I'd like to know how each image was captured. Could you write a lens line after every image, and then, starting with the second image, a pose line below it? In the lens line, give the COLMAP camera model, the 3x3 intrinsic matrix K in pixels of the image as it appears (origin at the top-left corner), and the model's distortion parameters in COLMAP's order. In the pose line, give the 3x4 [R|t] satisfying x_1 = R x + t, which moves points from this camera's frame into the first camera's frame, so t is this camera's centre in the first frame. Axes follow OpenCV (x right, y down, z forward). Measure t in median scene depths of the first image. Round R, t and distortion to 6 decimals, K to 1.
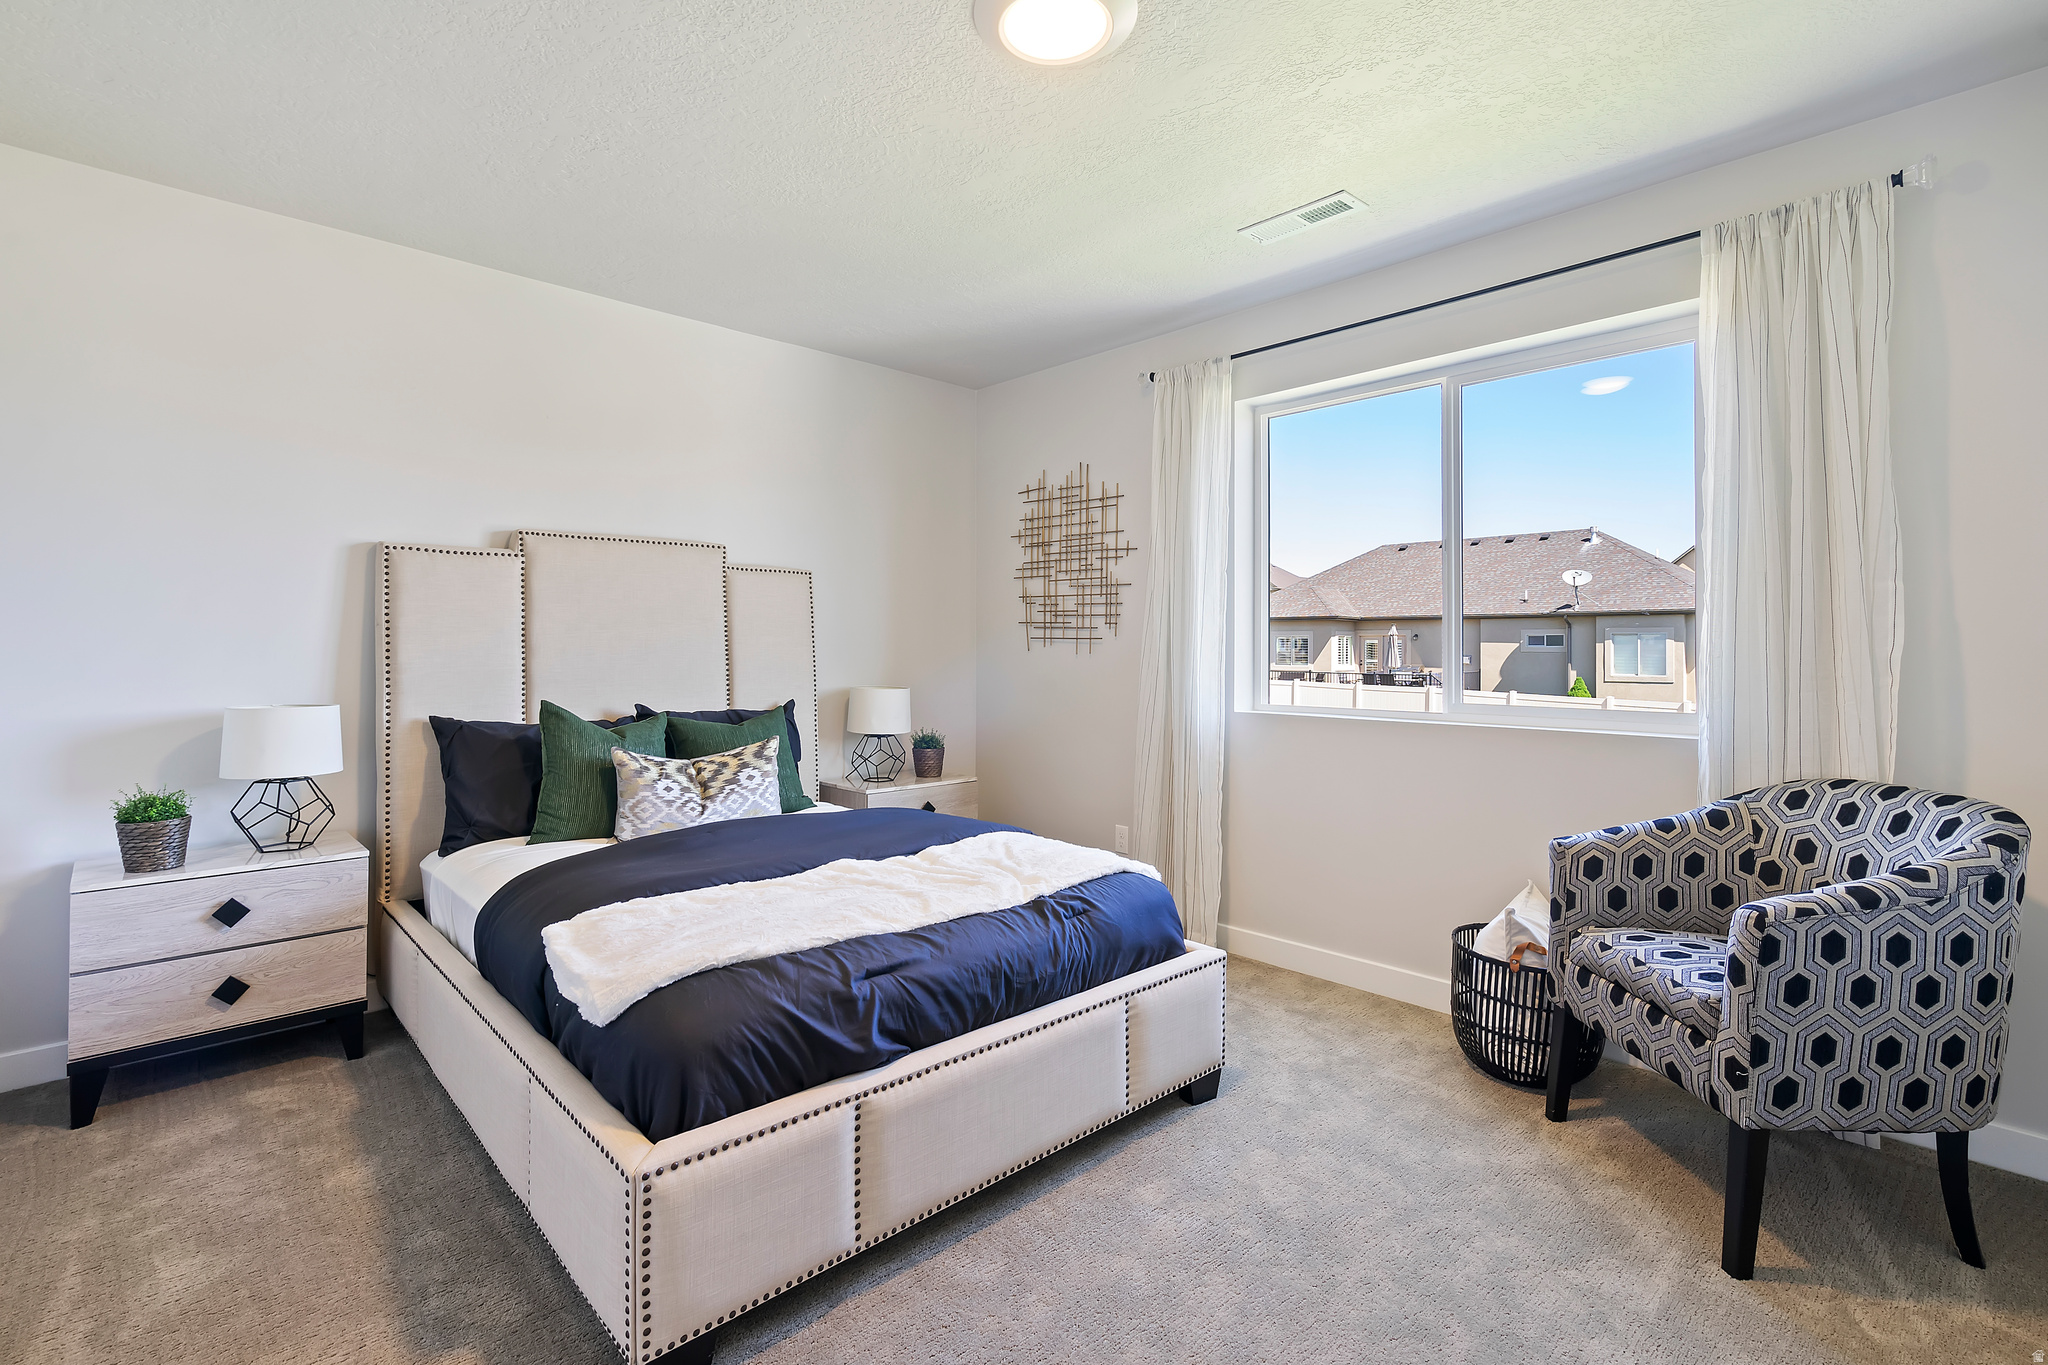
lens RADIAL K [[936.3, 0, 1027.2], [0, 936.3, 665.9], [0, 0, 1]] dist [-0.005371, 0.001162]
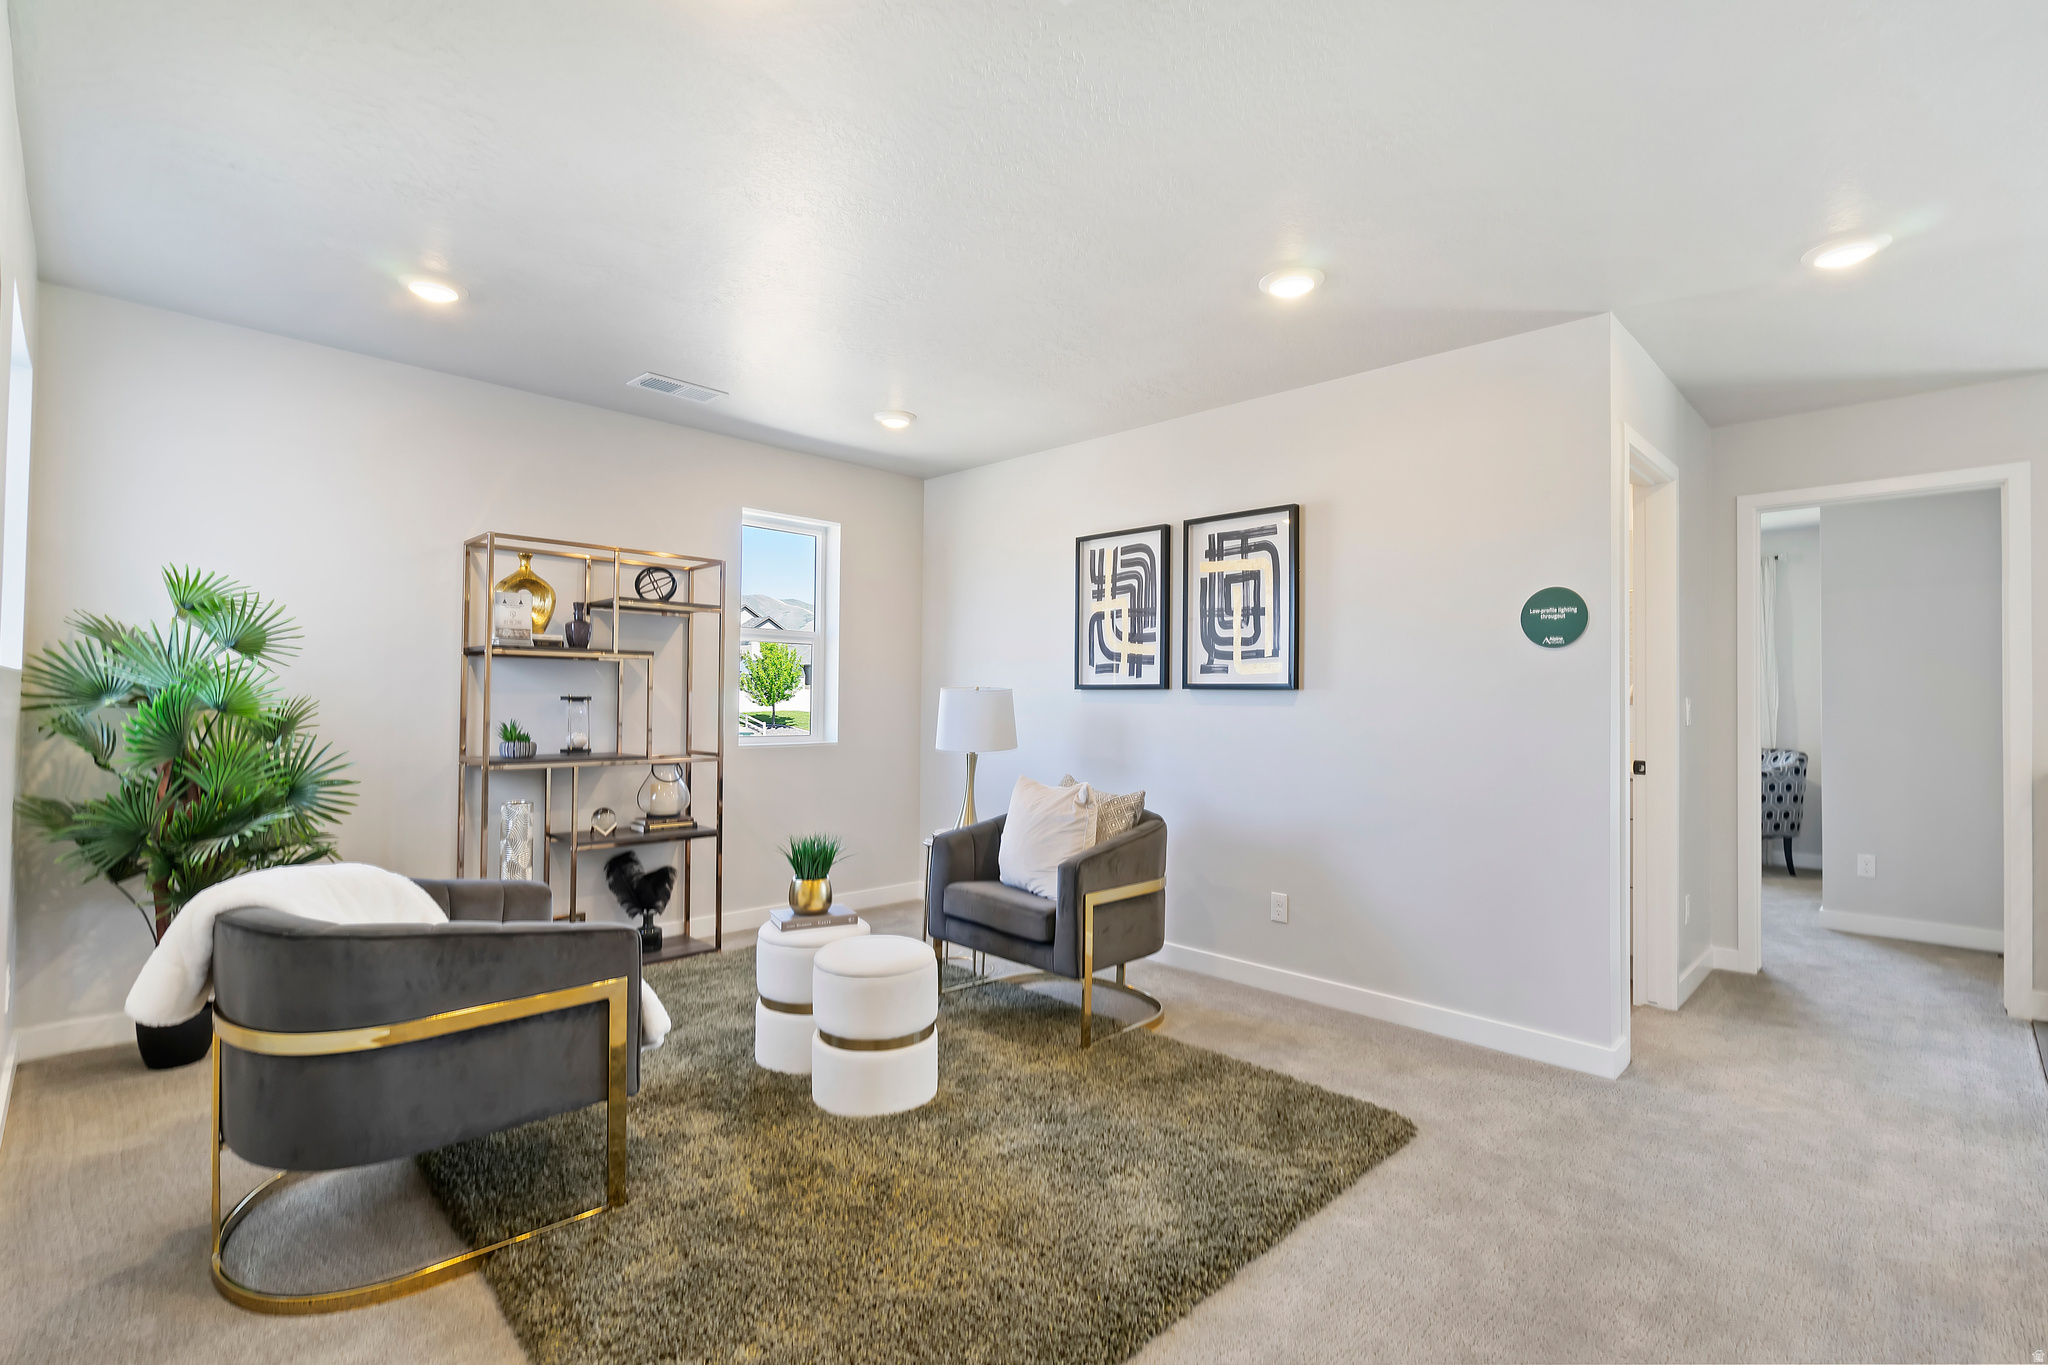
lens RADIAL K [[936.3, 0, 1024.1], [0, 936.3, 697.1], [0, 0, 1]] dist [-0.005371, 0.001162]
pose [[0.999662, 0.007638, 0.024846, -2.132652], [-0.007240, 0.999845, -0.016066, 0.023373], [-0.024965, 0.015881, 0.999562, -2.639283]]
